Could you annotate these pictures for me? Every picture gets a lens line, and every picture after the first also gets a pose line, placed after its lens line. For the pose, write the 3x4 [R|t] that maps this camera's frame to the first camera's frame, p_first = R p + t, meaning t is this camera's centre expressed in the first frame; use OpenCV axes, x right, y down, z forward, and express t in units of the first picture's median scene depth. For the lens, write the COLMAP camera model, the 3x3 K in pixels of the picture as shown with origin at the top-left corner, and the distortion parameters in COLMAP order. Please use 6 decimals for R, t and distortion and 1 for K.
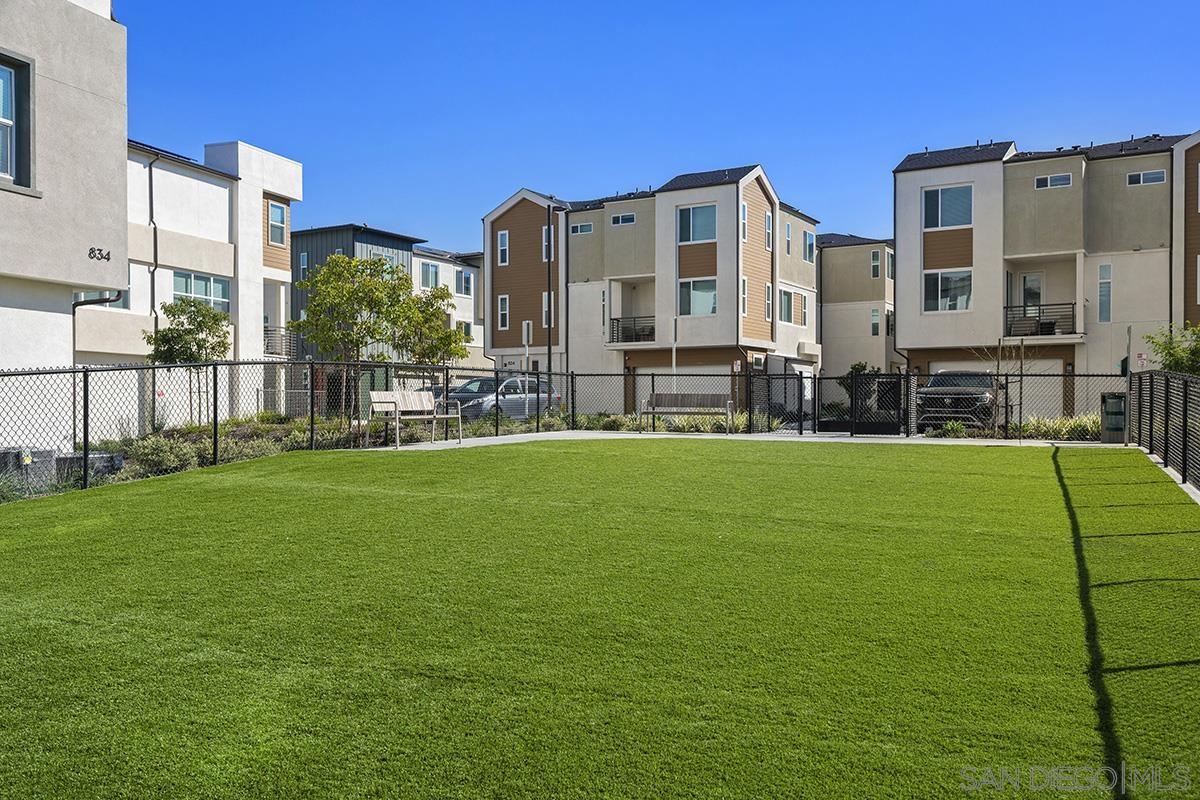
lens RADIAL K [[1138.8, 0, 603.9], [0, 1138.8, 402.6], [0, 0, 1]] dist [0.051106, 0.000000]
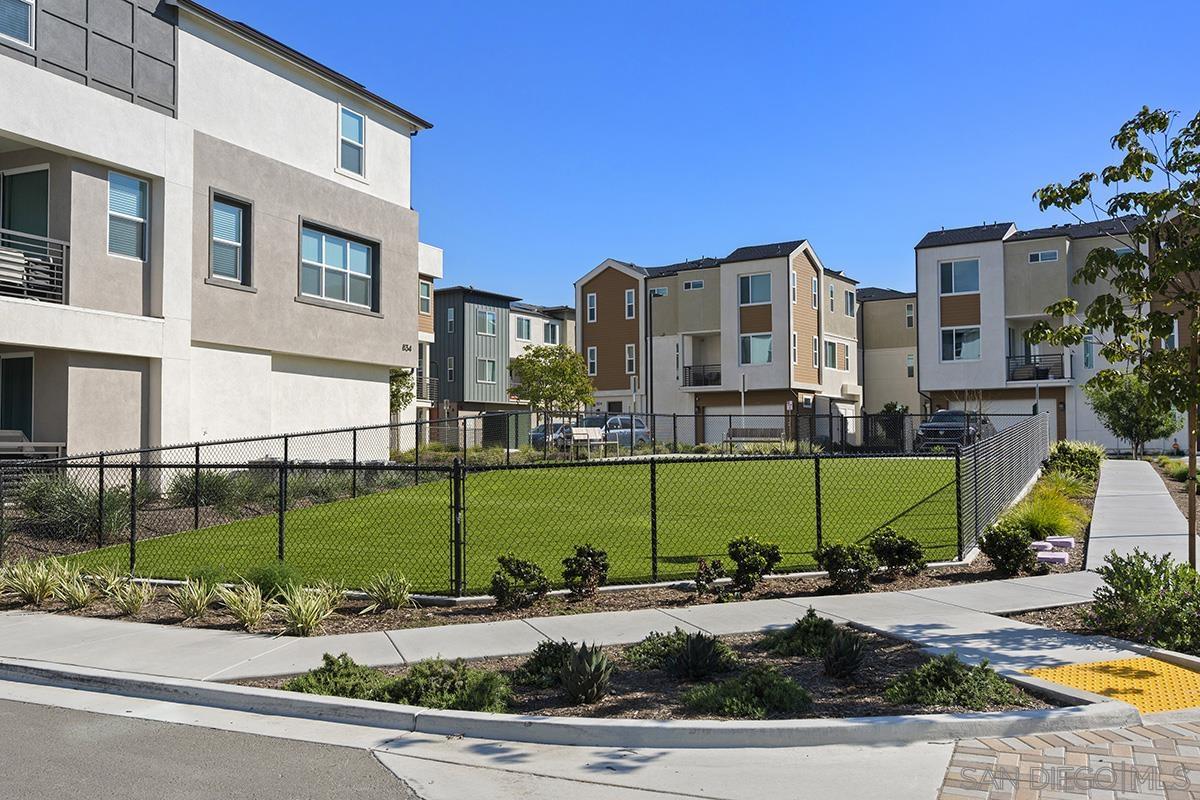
lens RADIAL K [[1138.8, 0, 596.6], [0, 1138.8, 395.2], [0, 0, 1]] dist [0.051106, 0.000000]
pose [[0.998552, -0.007225, -0.053308, -0.022986], [0.005204, 0.999266, -0.037965, 0.002057], [0.053543, 0.037633, 0.997856, -0.218016]]
